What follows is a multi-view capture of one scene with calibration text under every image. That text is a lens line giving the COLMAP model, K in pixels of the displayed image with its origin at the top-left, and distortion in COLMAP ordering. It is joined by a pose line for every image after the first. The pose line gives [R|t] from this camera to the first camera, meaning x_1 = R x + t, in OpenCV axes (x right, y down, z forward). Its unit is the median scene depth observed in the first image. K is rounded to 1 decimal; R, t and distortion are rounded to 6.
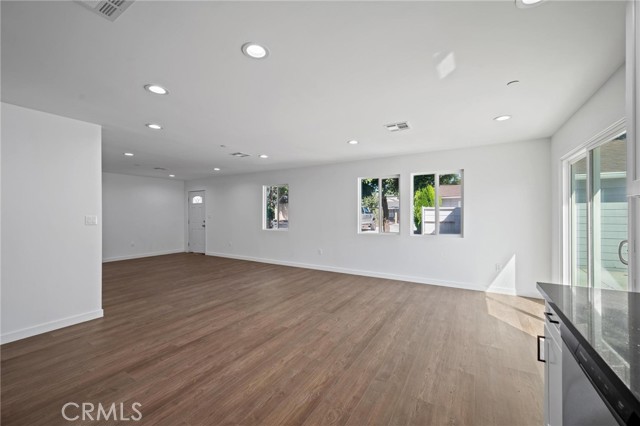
lens RADIAL K [[255.1, 0, 320.1], [0, 255.1, 208.7], [0, 0, 1]] dist [-0.001319, -0.000203]
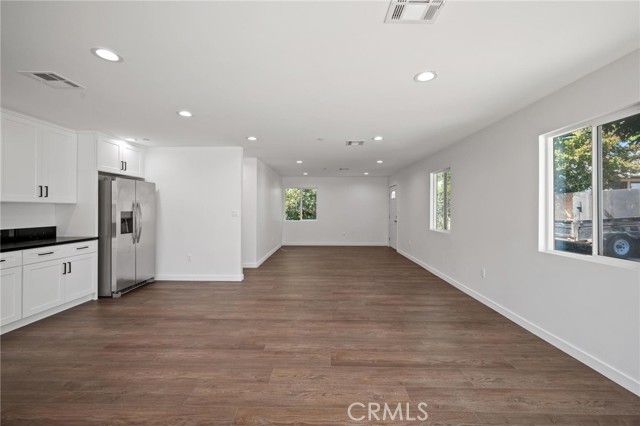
lens RADIAL K [[255.1, 0, 320.1], [0, 255.1, 208.7], [0, 0, 1]] dist [-0.001319, -0.000203]
pose [[0.503112, 0.002053, -0.864219, 0.662860], [0.014357, 0.999839, 0.010733, 0.011608], [0.864102, -0.017808, 0.503002, 0.748511]]
